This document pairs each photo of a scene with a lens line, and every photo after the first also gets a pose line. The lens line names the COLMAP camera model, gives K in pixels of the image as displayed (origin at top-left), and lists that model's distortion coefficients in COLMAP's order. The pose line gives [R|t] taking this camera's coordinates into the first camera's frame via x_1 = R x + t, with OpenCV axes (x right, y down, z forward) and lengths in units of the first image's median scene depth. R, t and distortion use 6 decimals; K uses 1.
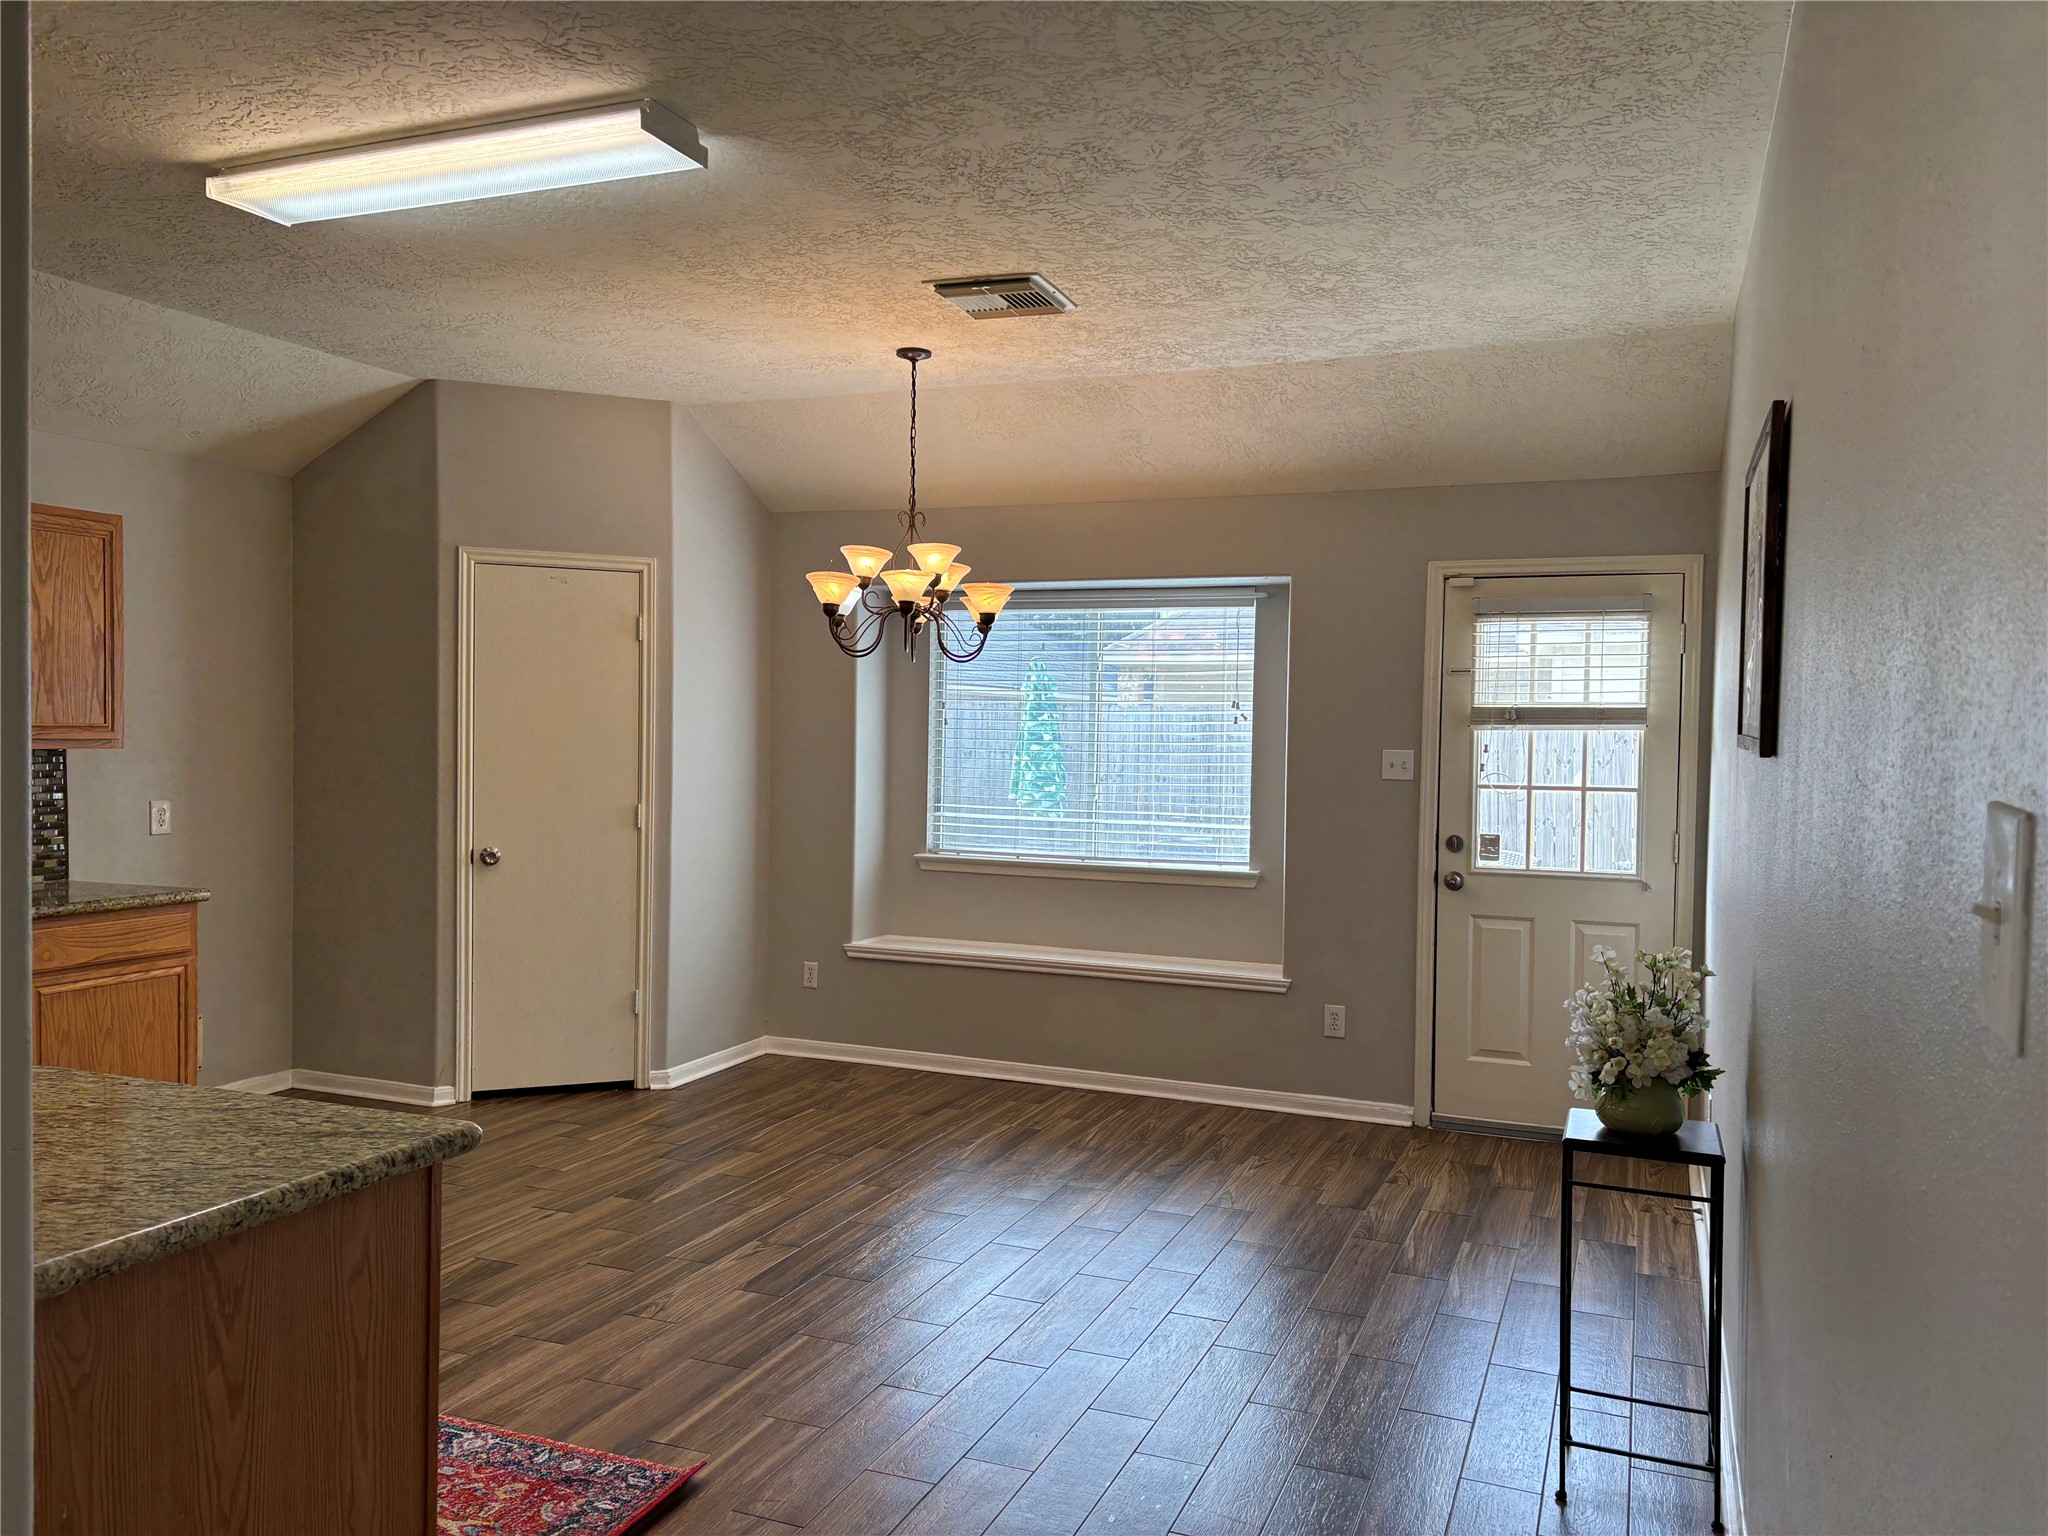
lens RADIAL K [[1529.5, 0, 1032.8], [0, 1529.5, 777.6], [0, 0, 1]] dist [0.021891, -0.006371]
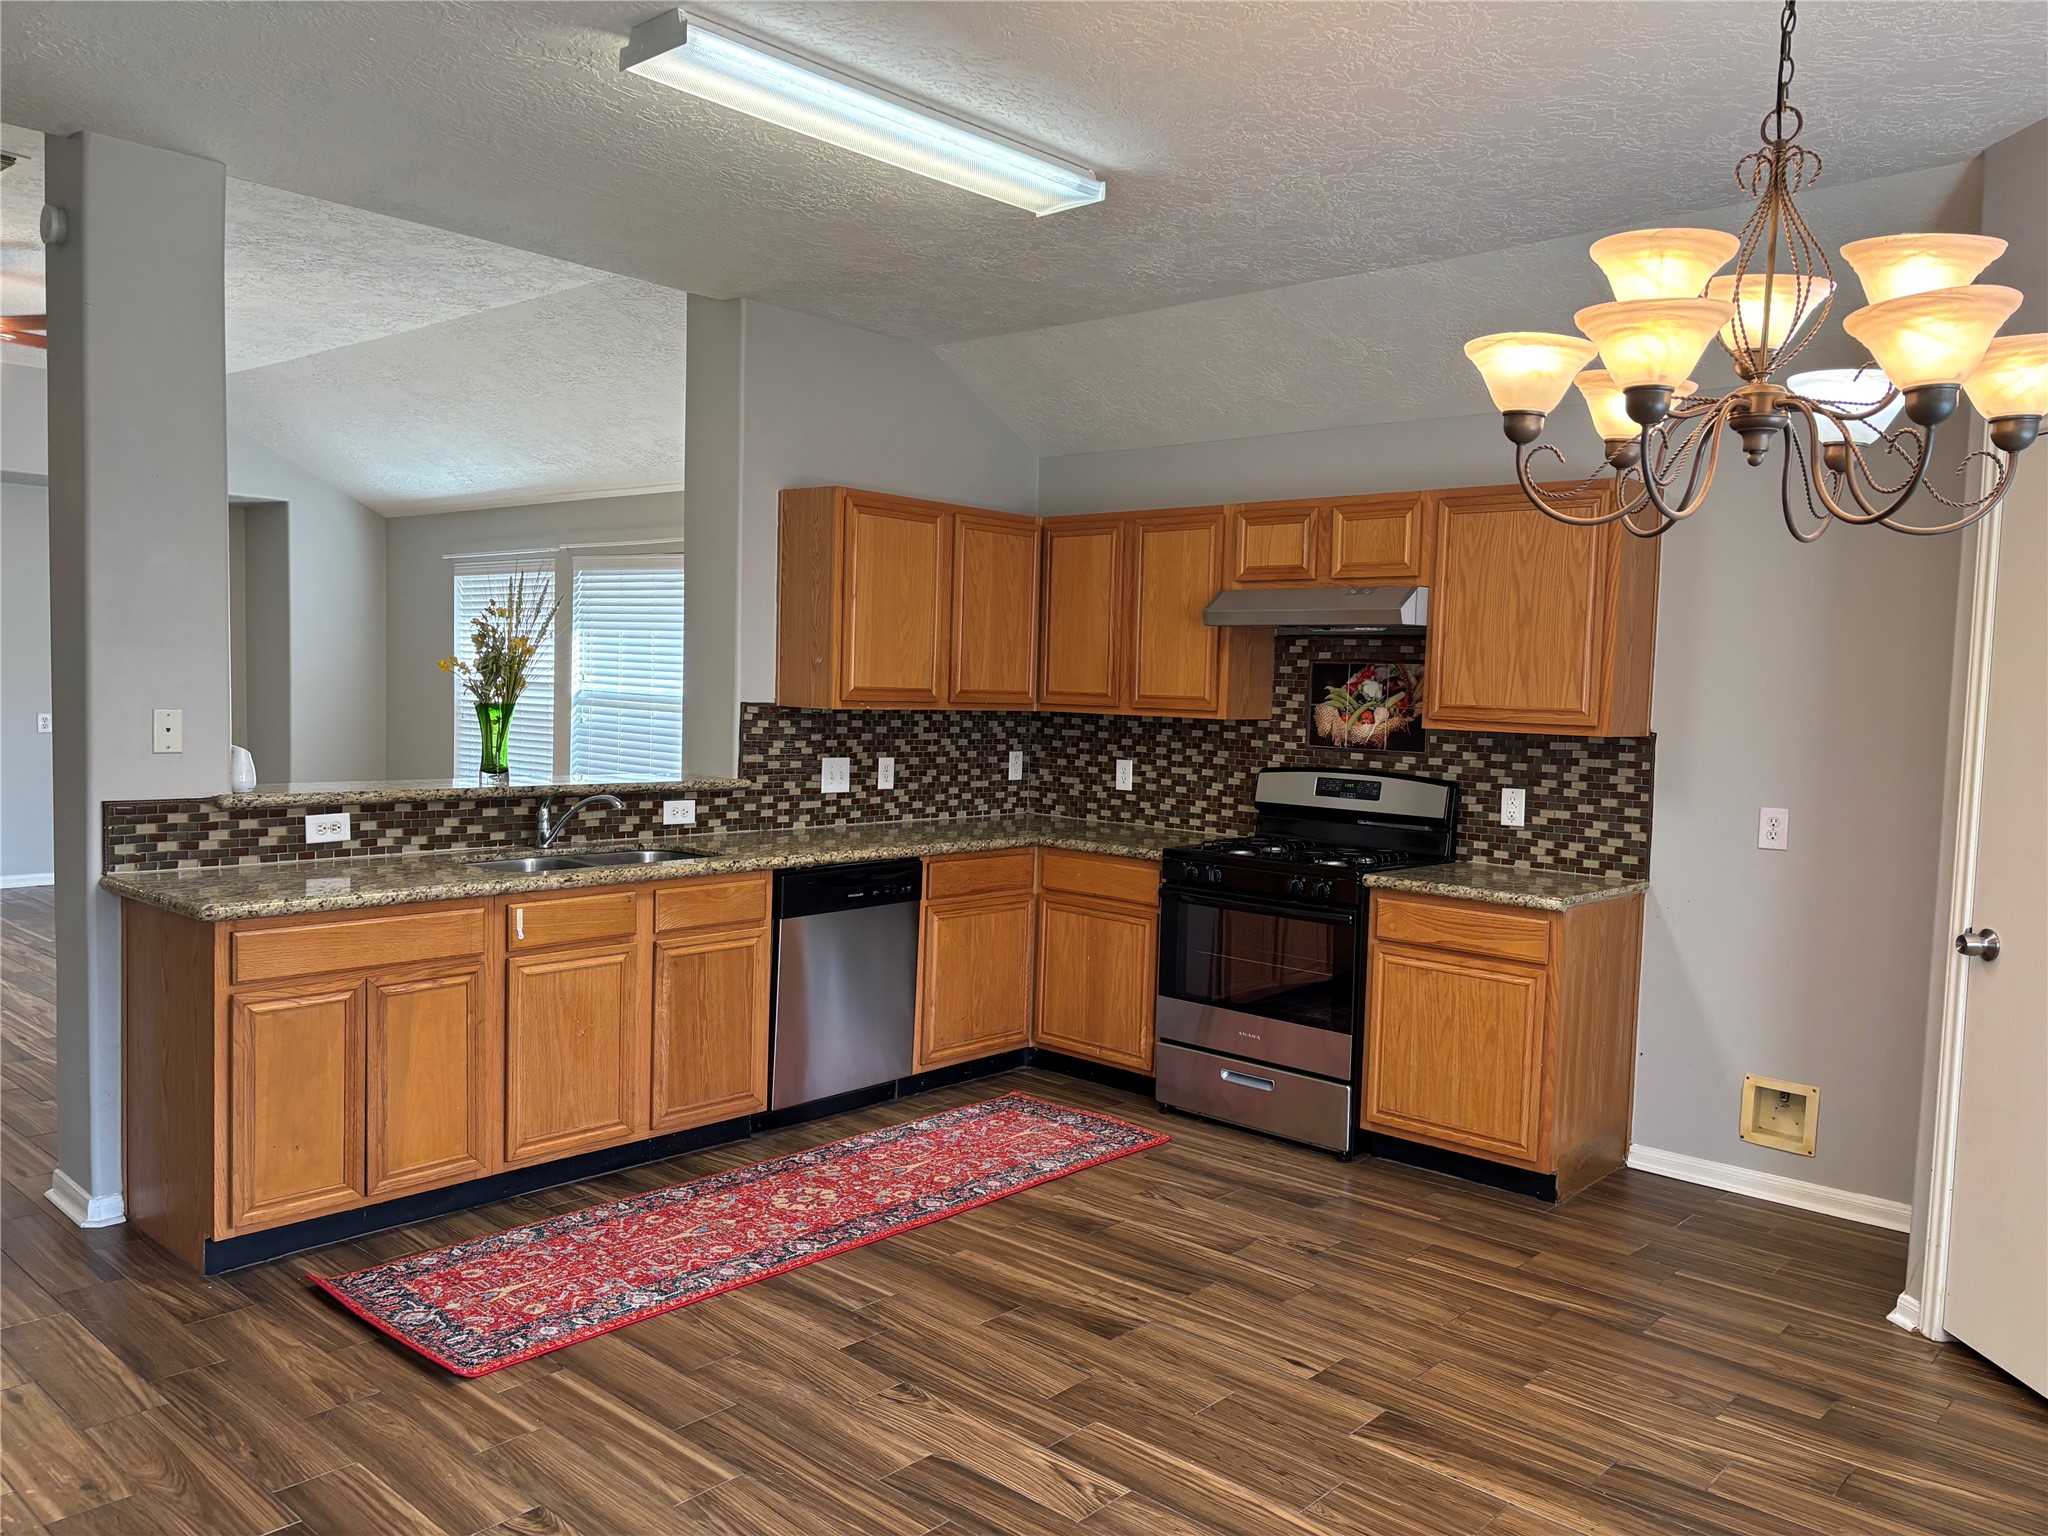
lens RADIAL K [[1529.5, 0, 1032.8], [0, 1529.5, 777.6], [0, 0, 1]] dist [0.021891, -0.006371]
pose [[-0.340371, 0.037870, -0.939528, 0.413604], [-0.063611, 0.995972, 0.063190, -0.034424], [0.938137, 0.081273, -0.336591, 1.111989]]
